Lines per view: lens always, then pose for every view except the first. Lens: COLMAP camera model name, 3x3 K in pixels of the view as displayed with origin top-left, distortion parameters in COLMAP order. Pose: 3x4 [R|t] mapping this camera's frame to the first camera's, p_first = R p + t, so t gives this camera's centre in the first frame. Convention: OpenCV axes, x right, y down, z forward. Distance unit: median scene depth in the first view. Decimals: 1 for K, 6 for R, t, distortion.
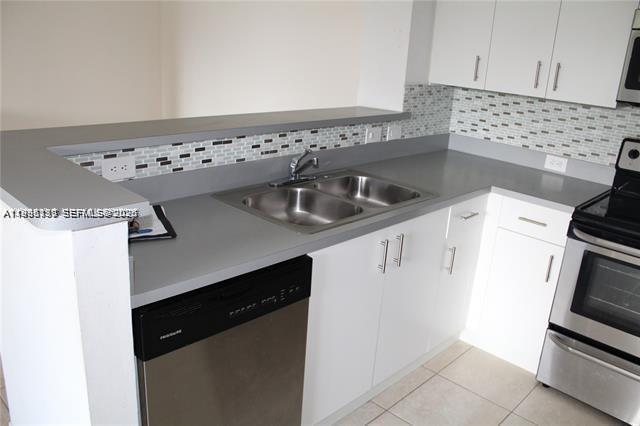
lens RADIAL K [[531.3, 0, 330.2], [0, 531.3, 213.2], [0, 0, 1]] dist [-0.170597, 0.155143]
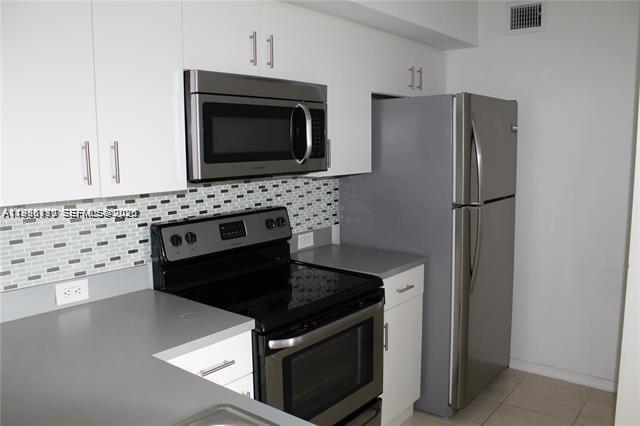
lens RADIAL K [[531.3, 0, 330.2], [0, 531.3, 213.2], [0, 0, 1]] dist [-0.170597, 0.155143]
pose [[-0.102411, -0.194785, 0.975485, -0.279888], [0.308229, 0.926163, 0.217296, -0.300320], [-0.945784, 0.322926, -0.034811, 0.889503]]
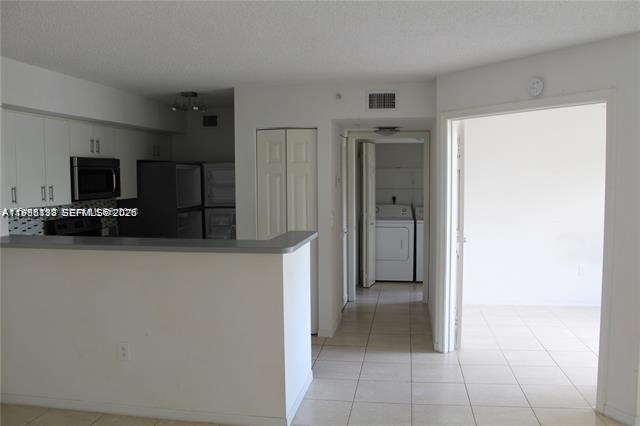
lens RADIAL K [[531.3, 0, 330.2], [0, 531.3, 213.2], [0, 0, 1]] dist [-0.170597, 0.155143]
pose [[-0.574005, -0.123837, 0.809434, -1.742446], [0.220996, 0.928389, 0.298754, -0.584432], [-0.788467, 0.350368, -0.505532, 1.313892]]
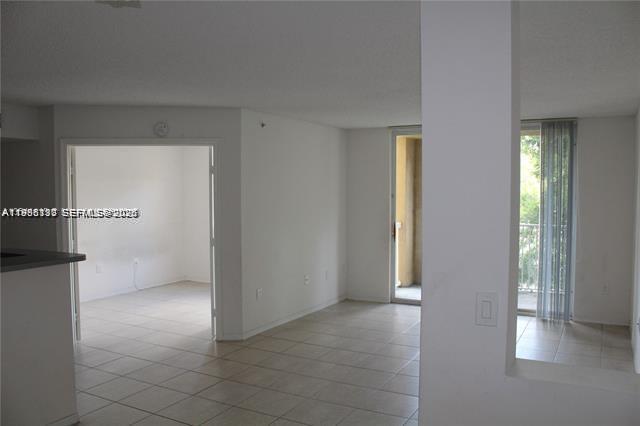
lens RADIAL K [[522.6, 0, 326.6], [0, 522.6, 214.5], [0, 0, 1]] dist [-0.161958, 0.142605]
pose [[-0.961590, -0.049034, -0.270074, -0.809407], [-0.139254, 0.935042, 0.326044, -0.832547], [0.236543, 0.351130, -0.905955, 2.280204]]
